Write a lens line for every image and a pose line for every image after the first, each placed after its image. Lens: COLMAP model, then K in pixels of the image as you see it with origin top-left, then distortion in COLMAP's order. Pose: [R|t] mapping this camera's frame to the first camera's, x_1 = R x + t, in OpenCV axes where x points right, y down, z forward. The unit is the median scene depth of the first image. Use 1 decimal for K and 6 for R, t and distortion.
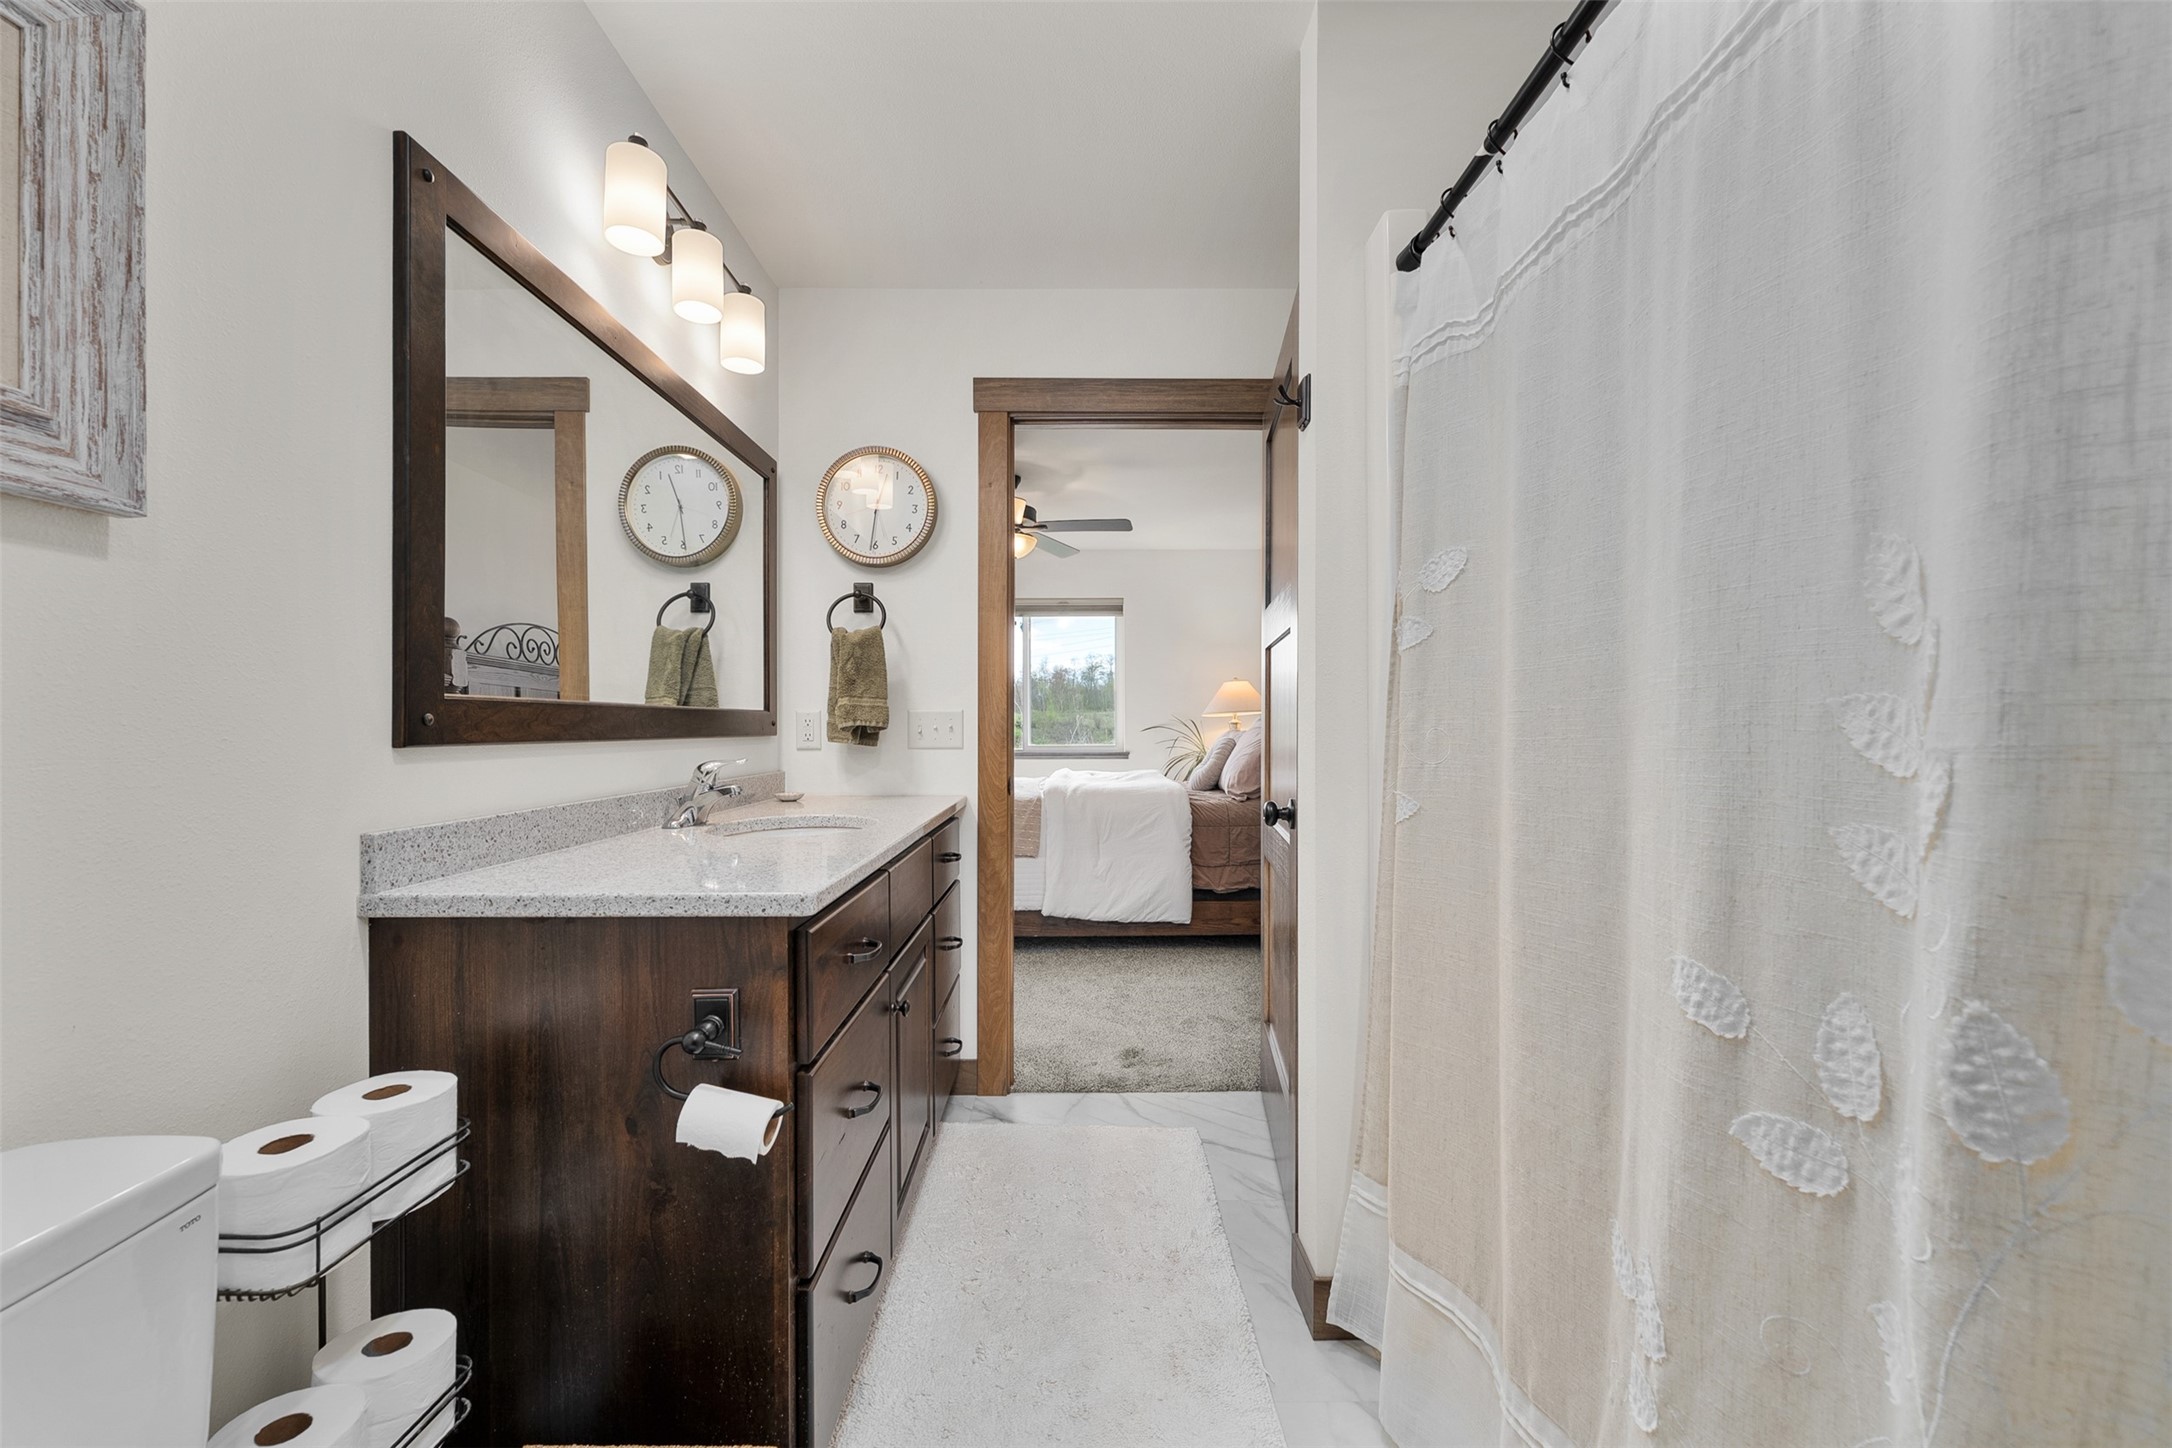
lens RADIAL K [[883.8, 0, 1086.4], [0, 883.8, 726.3], [0, 0, 1]] dist [0.001950, -0.001426]
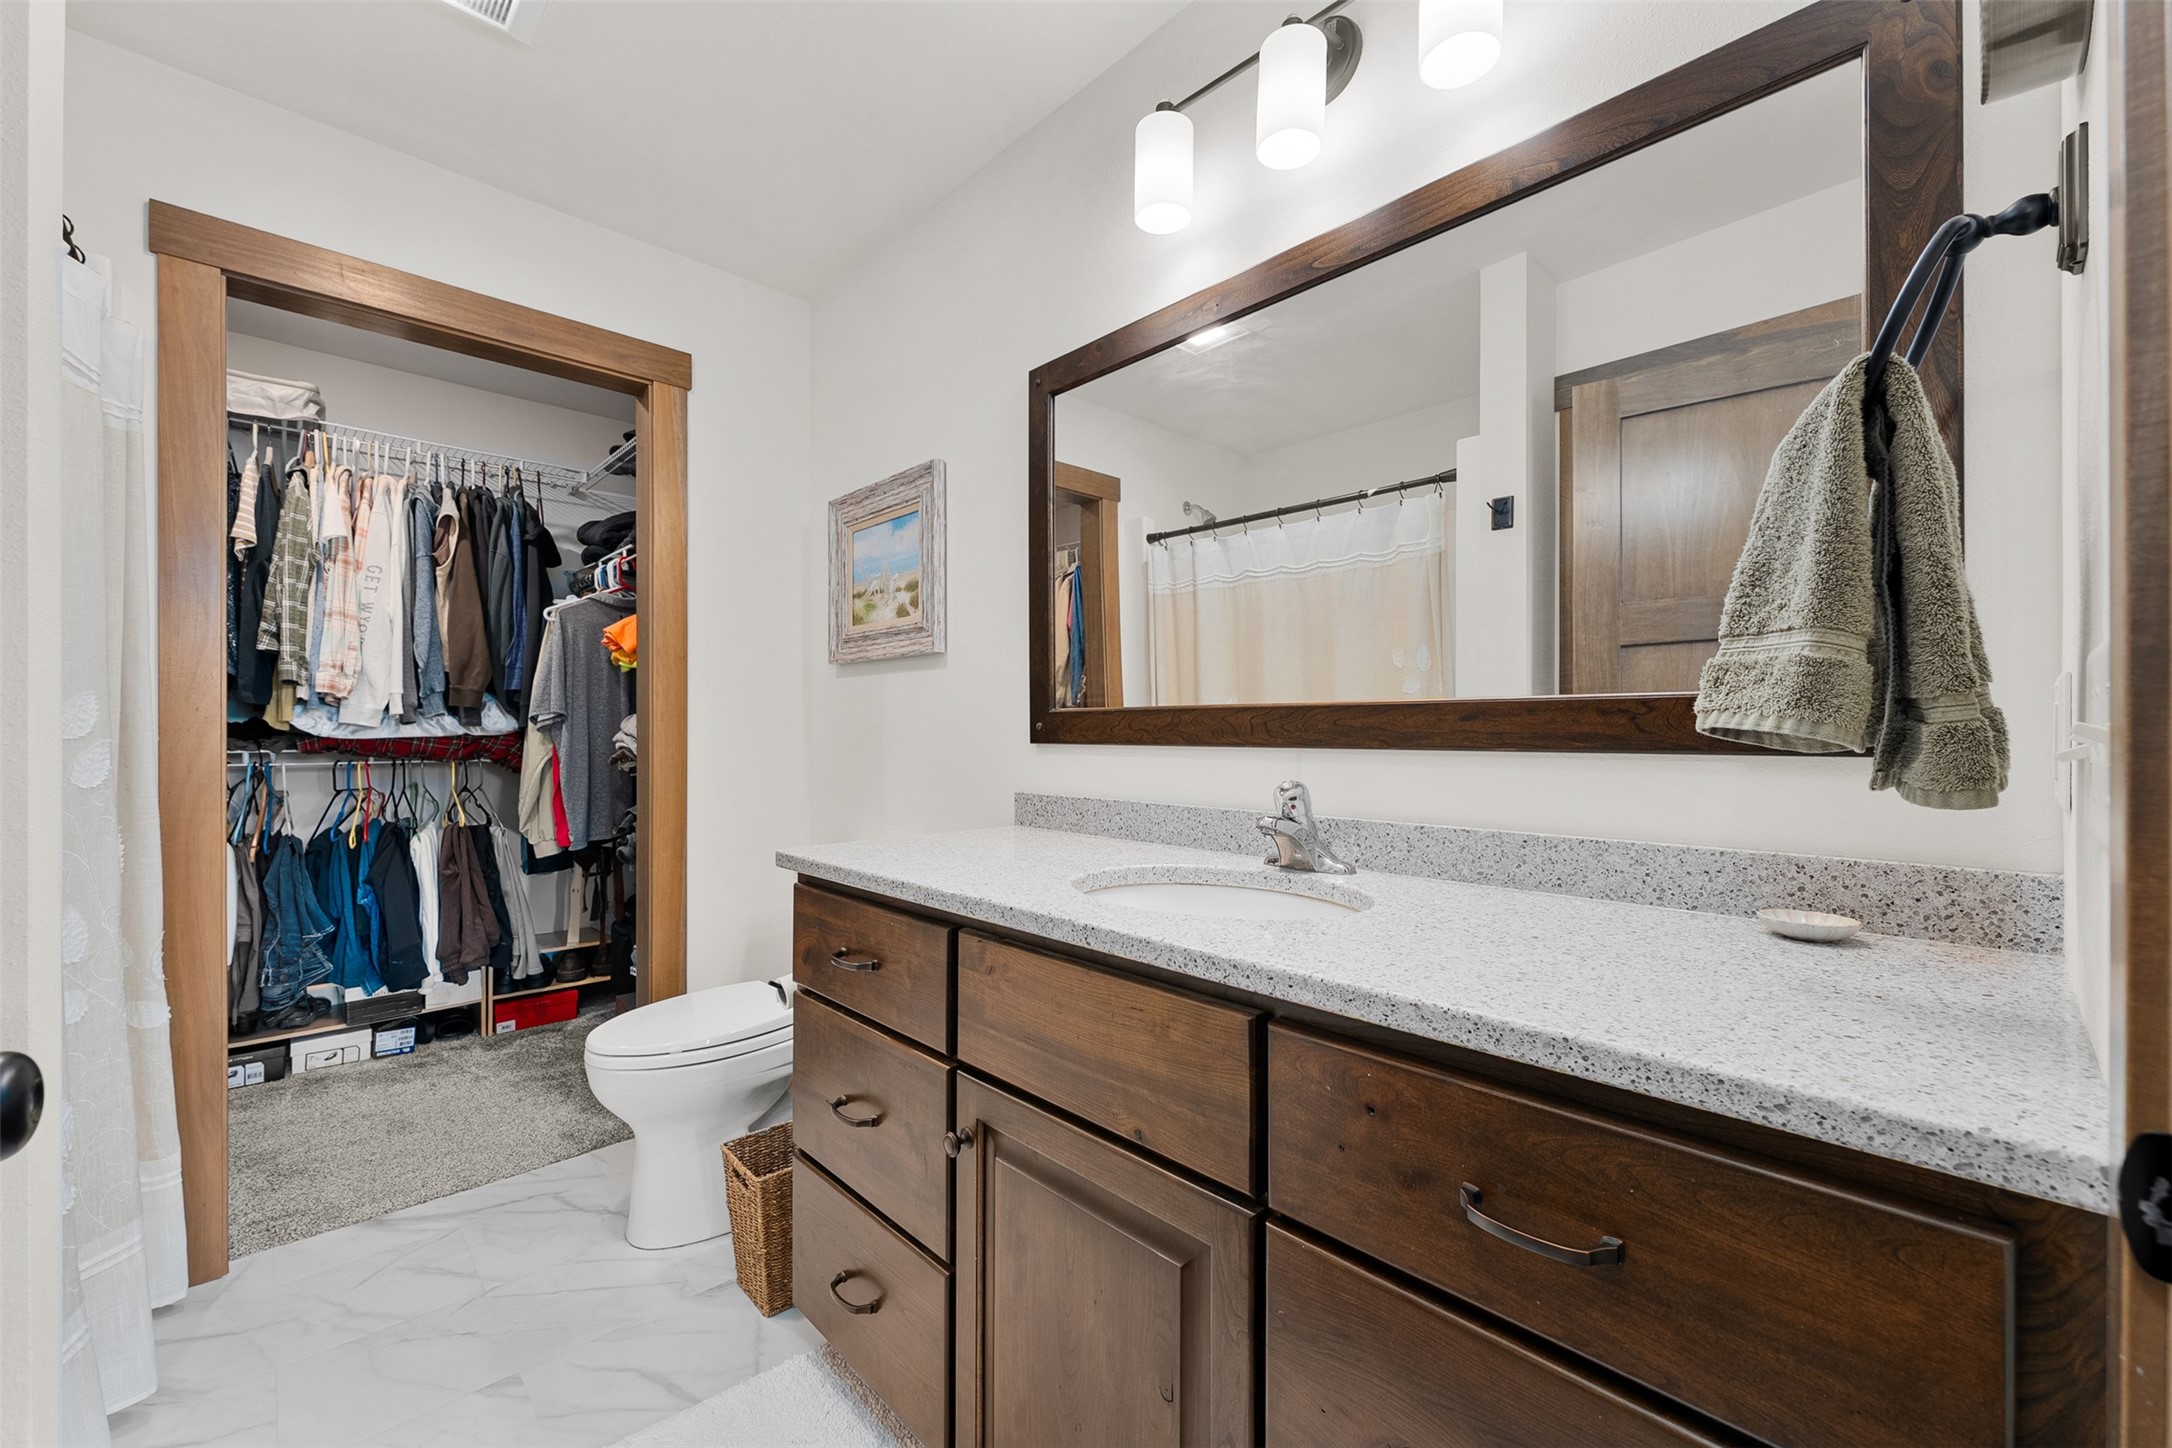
lens RADIAL K [[883.8, 0, 1086.7], [0, 883.8, 725.7], [0, 0, 1]] dist [0.001950, -0.001426]
pose [[-0.741570, -0.000057, -0.670875, 0.240437], [0.001043, 0.999999, -0.001238, -0.005540], [0.670874, -0.001618, -0.741569, 2.123112]]
